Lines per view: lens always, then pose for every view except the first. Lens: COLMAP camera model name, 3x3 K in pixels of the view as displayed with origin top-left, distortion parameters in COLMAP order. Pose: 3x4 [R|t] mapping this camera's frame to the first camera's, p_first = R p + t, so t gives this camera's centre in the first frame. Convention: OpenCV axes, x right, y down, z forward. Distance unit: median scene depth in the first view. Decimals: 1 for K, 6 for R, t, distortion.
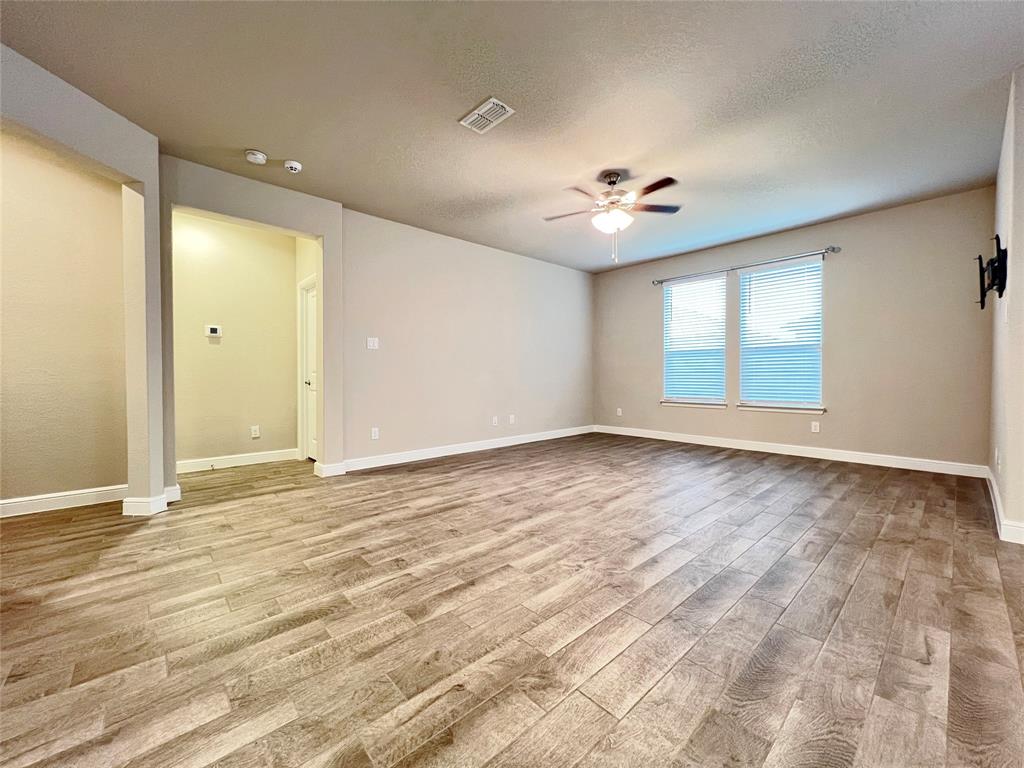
lens RADIAL K [[409.4, 0, 514.5], [0, 409.4, 385.7], [0, 0, 1]] dist [-0.000244, -0.000376]
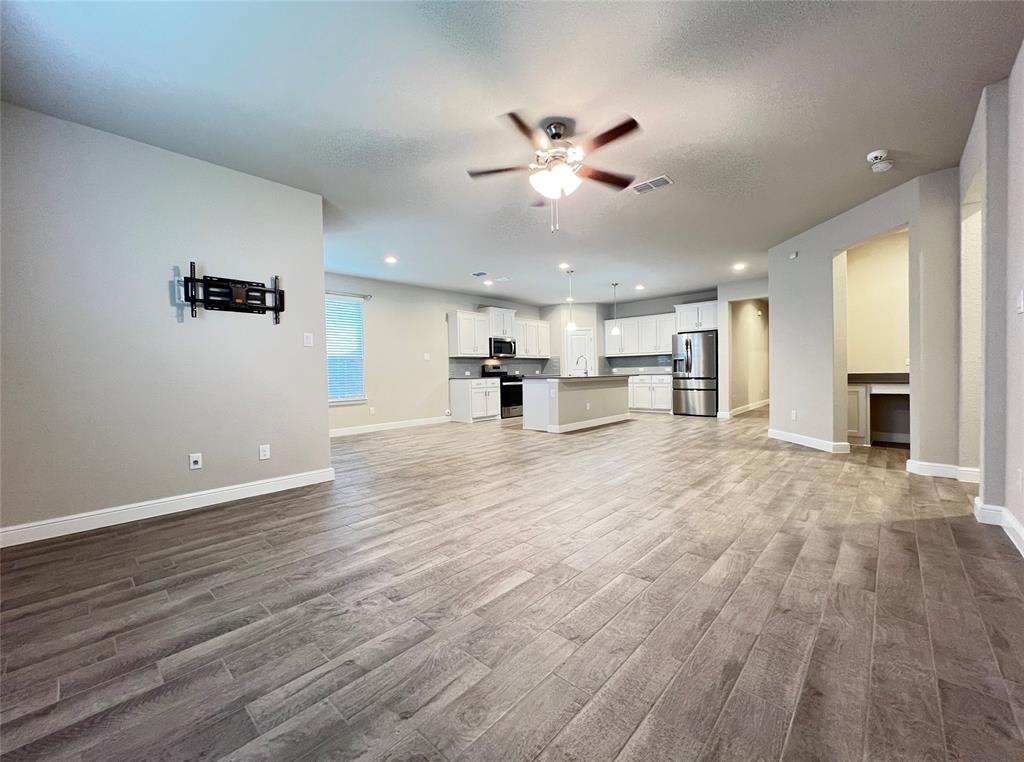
lens RADIAL K [[409.4, 0, 518.4], [0, 409.4, 379.7], [0, 0, 1]] dist [-0.000244, -0.000376]
pose [[-0.995492, 0.025118, -0.091456, 0.486518], [0.021614, 0.999002, 0.039100, -0.061950], [0.092346, 0.036947, -0.995041, 2.209061]]
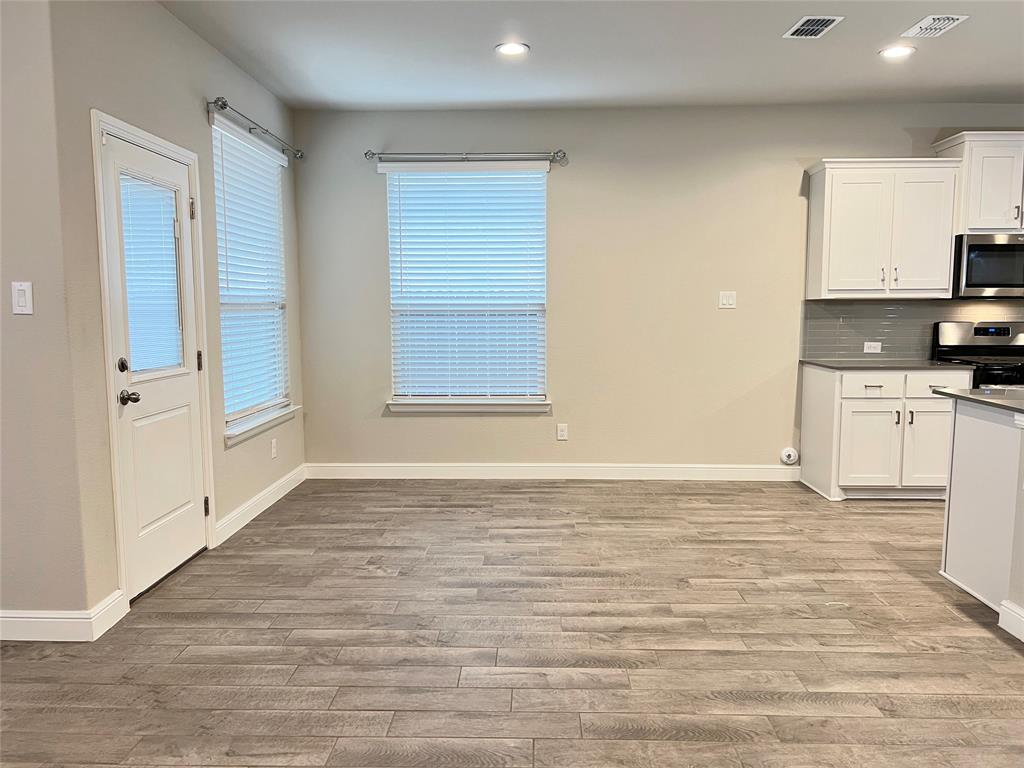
lens RADIAL K [[774.8, 0, 515.2], [0, 774.8, 387.0], [0, 0, 1]] dist [0.032419, -0.023126]
pose [[-0.718585, -0.068525, 0.692055, -0.140042], [0.017520, 0.993034, 0.116518, -0.144145], [-0.695219, 0.095853, -0.712379, 1.141782]]
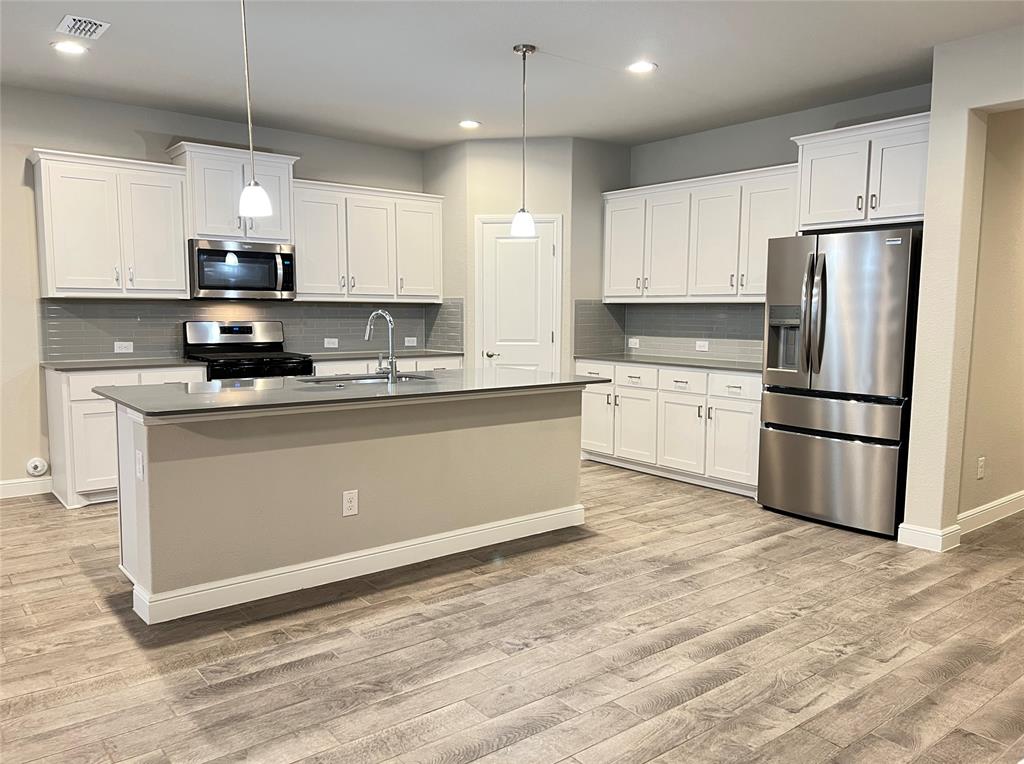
lens RADIAL K [[774.8, 0, 514.7], [0, 774.8, 386.3], [0, 0, 1]] dist [0.032419, -0.023126]
pose [[-0.997633, -0.009985, 0.068031, -0.532521], [-0.001665, 0.992617, 0.121282, -0.140328], [-0.068739, 0.120881, -0.990284, 0.984793]]
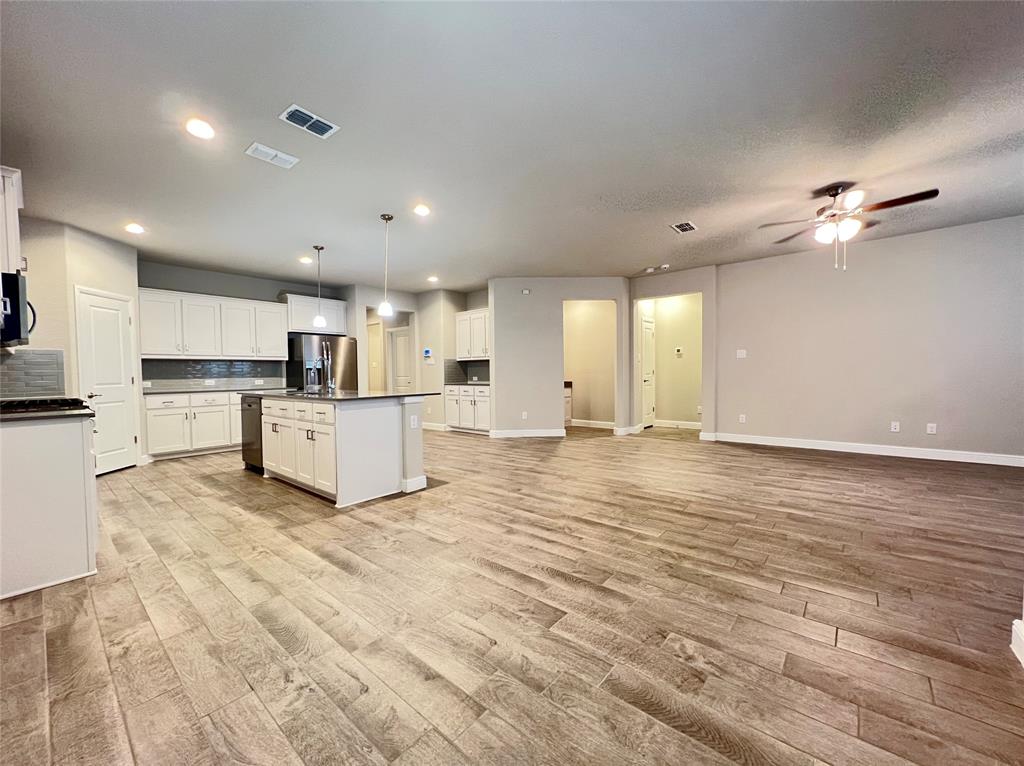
lens RADIAL K [[409.4, 0, 509.3], [0, 409.4, 382.0], [0, 0, 1]] dist [-0.000244, -0.000376]
pose [[0.118056, 0.026200, -0.992661, 1.435695], [-0.006836, 0.999650, 0.025571, -0.057085], [0.992983, 0.003767, 0.118194, 0.077307]]
